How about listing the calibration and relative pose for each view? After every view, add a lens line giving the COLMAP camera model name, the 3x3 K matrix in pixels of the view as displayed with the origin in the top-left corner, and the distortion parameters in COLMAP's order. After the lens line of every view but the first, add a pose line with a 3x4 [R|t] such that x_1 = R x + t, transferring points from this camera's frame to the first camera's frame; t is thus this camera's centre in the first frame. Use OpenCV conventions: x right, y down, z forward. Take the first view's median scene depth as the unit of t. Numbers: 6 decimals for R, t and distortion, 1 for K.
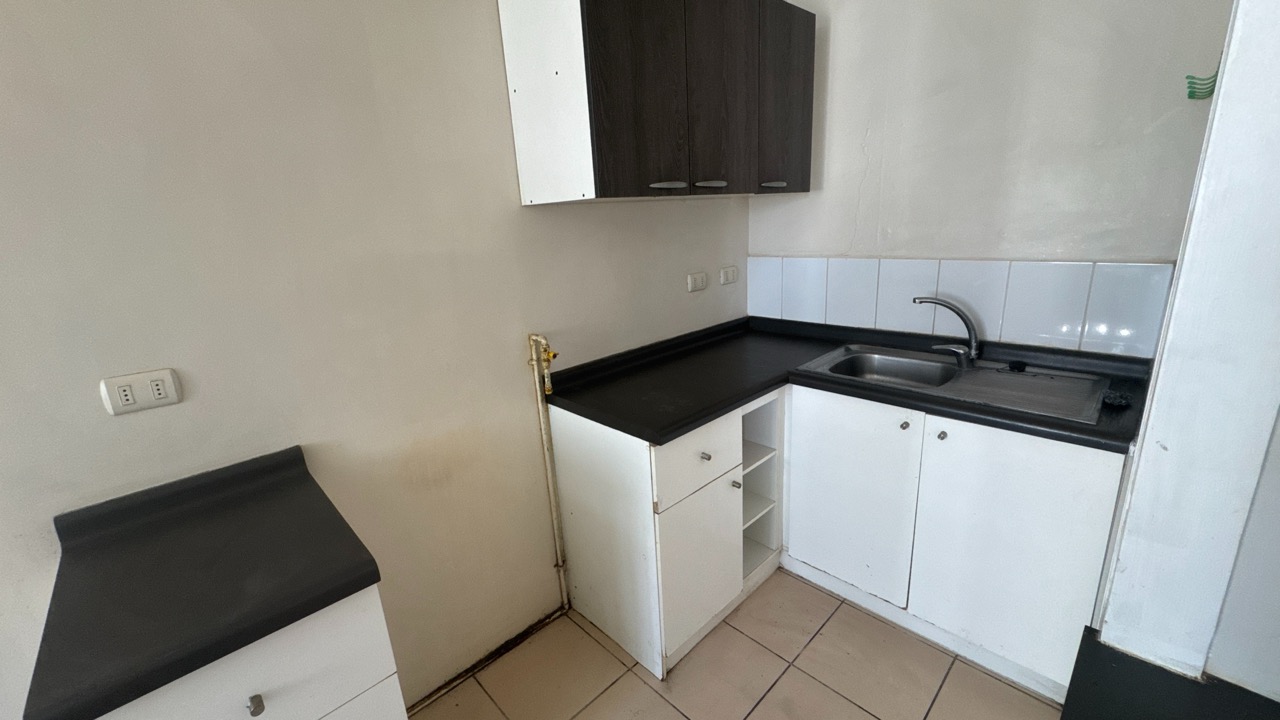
lens RADIAL K [[511.0, 0, 637.4], [0, 511.0, 359.5], [0, 0, 1]] dist [-0.002241, -0.000026]
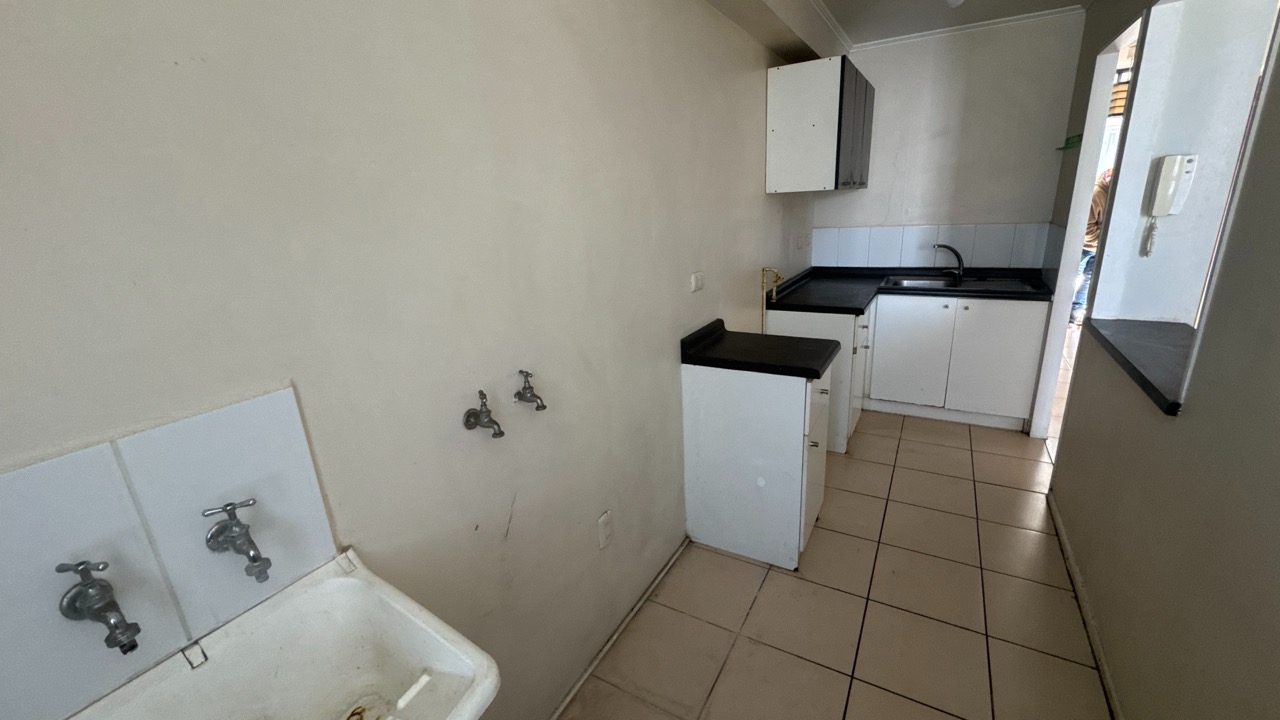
lens RADIAL K [[511.0, 0, 651.2], [0, 511.0, 359.2], [0, 0, 1]] dist [-0.002241, -0.000026]
pose [[0.957256, -0.074948, 0.279362, -1.033897], [0.072386, 0.997186, 0.019491, 0.189453], [-0.280037, 0.001564, 0.959988, -0.529992]]
